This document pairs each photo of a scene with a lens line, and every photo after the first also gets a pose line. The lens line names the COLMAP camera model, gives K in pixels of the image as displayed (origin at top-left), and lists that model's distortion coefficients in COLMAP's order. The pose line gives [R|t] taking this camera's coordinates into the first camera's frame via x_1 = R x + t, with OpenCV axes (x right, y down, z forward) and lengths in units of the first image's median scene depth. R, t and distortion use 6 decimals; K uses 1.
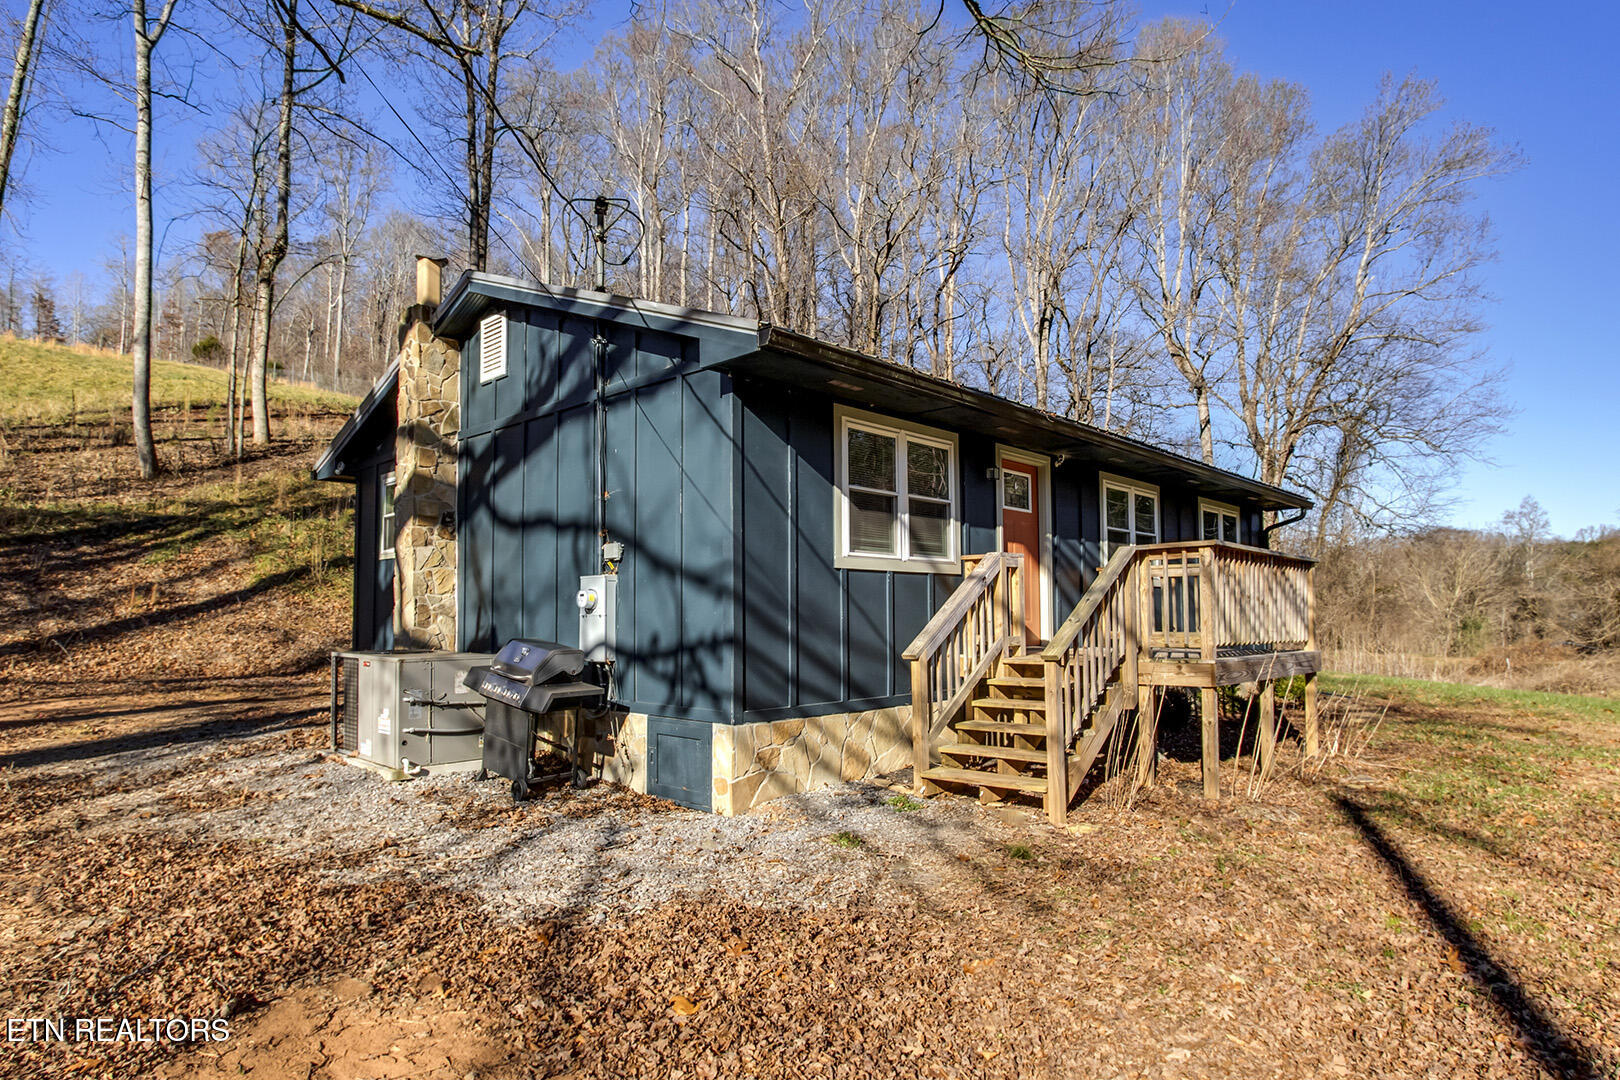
lens RADIAL K [[946.8, 0, 809.5], [0, 946.8, 556.6], [0, 0, 1]] dist [-0.029072, 0.000155]
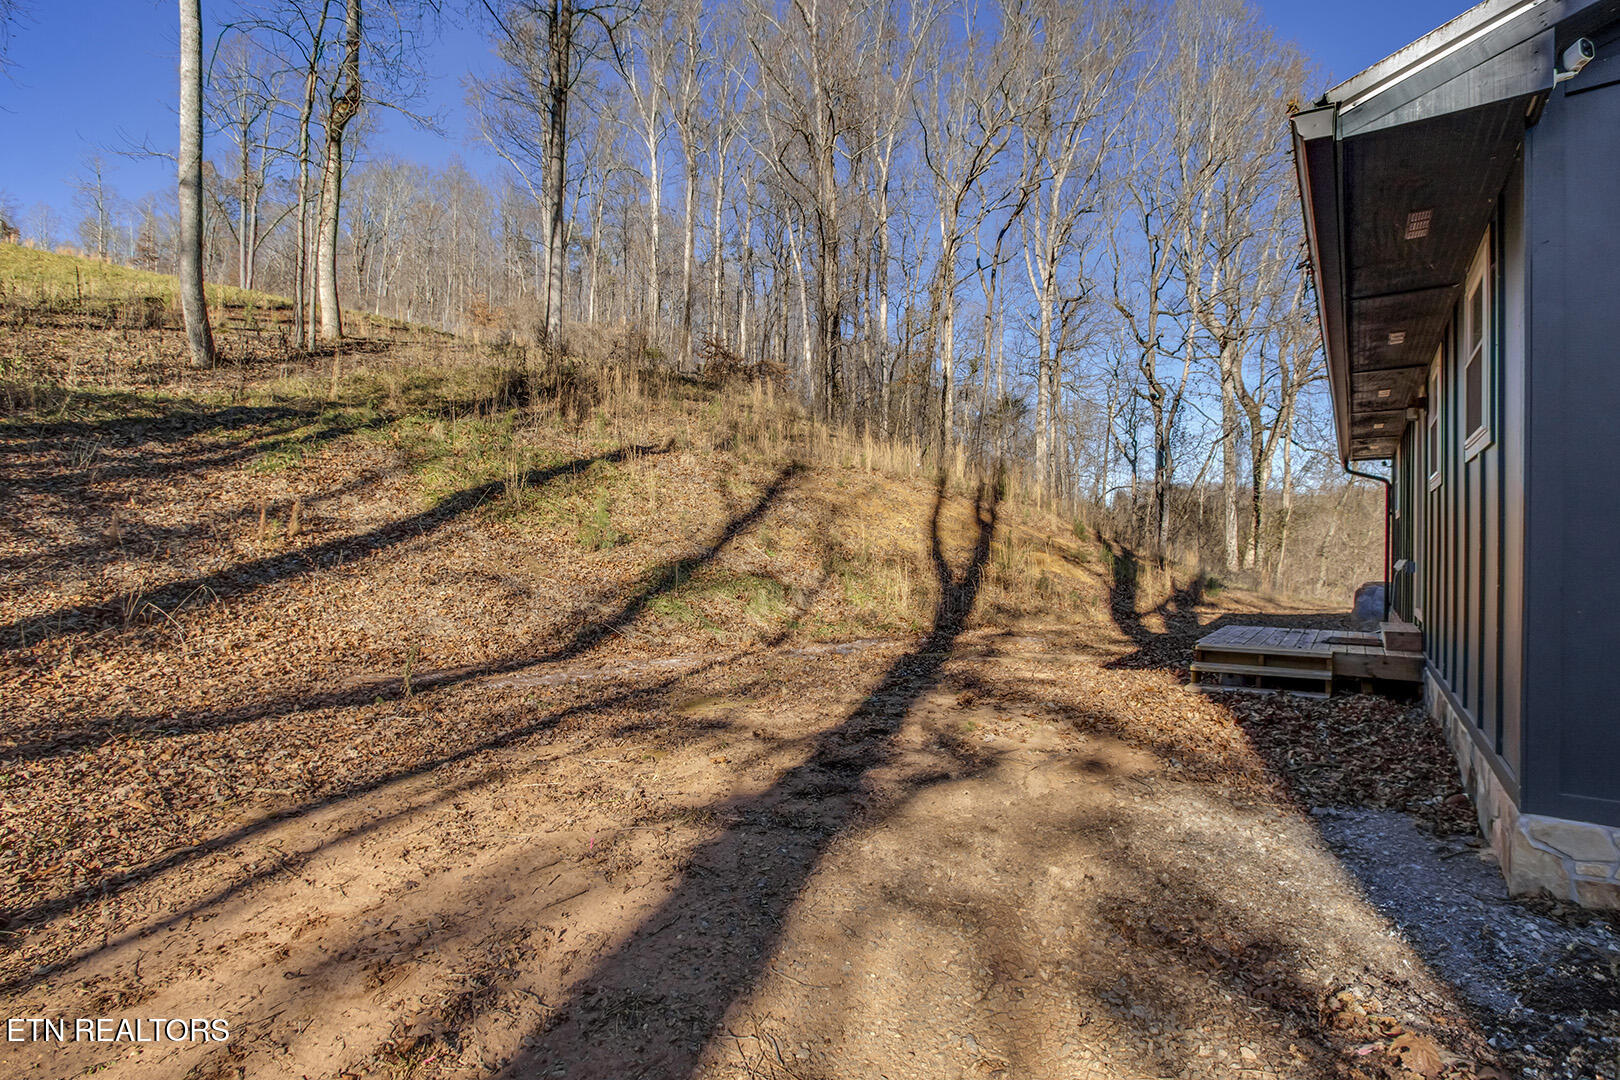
lens RADIAL K [[774.3, 0, 809.1], [0, 774.3, 549.1], [0, 0, 1]] dist [-0.025452, 0.000548]
pose [[0.992535, 0.012173, 0.121350, -0.394018], [-0.020643, 0.997417, 0.068792, 0.016818], [-0.120199, -0.070783, 0.990223, 0.422676]]
